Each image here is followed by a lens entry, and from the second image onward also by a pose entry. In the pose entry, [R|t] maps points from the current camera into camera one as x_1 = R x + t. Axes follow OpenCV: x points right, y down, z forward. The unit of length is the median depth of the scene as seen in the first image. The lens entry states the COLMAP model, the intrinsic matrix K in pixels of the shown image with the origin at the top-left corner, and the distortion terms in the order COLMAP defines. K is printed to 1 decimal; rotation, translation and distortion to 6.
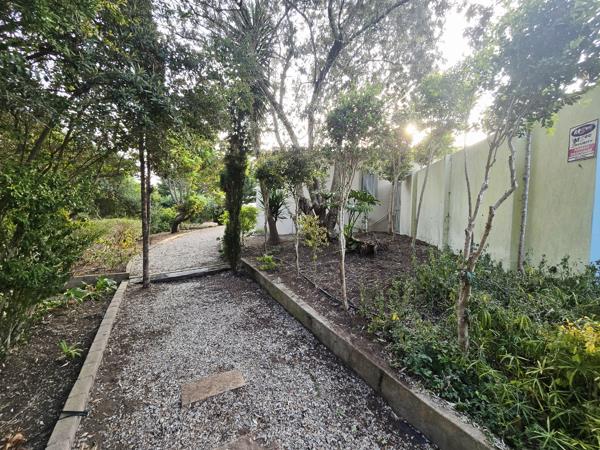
lens RADIAL K [[247.8, 0, 300.6], [0, 247.8, 226.6], [0, 0, 1]] dist [0.000112, -0.000045]
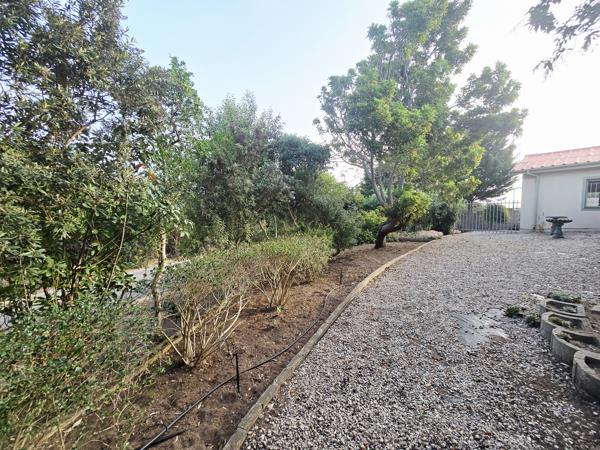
lens RADIAL K [[247.8, 0, 300.6], [0, 247.8, 226.6], [0, 0, 1]] dist [0.000112, -0.000045]
pose [[0.718075, 0.010247, -0.695891, -0.174793], [-0.008791, 0.999945, 0.005654, -0.032295], [0.695911, 0.002058, 0.718125, 0.329069]]
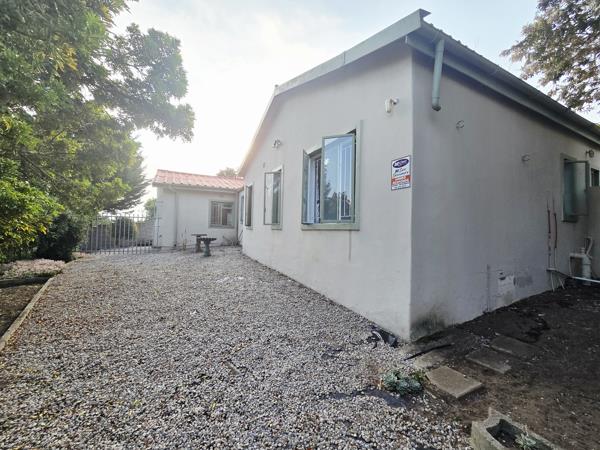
lens RADIAL K [[247.8, 0, 300.6], [0, 247.8, 226.6], [0, 0, 1]] dist [0.000112, -0.000045]
pose [[0.834267, -0.003248, 0.551350, -0.272144], [0.022744, 0.999334, -0.028527, -0.054090], [-0.550891, 0.036339, 0.833786, 0.531793]]
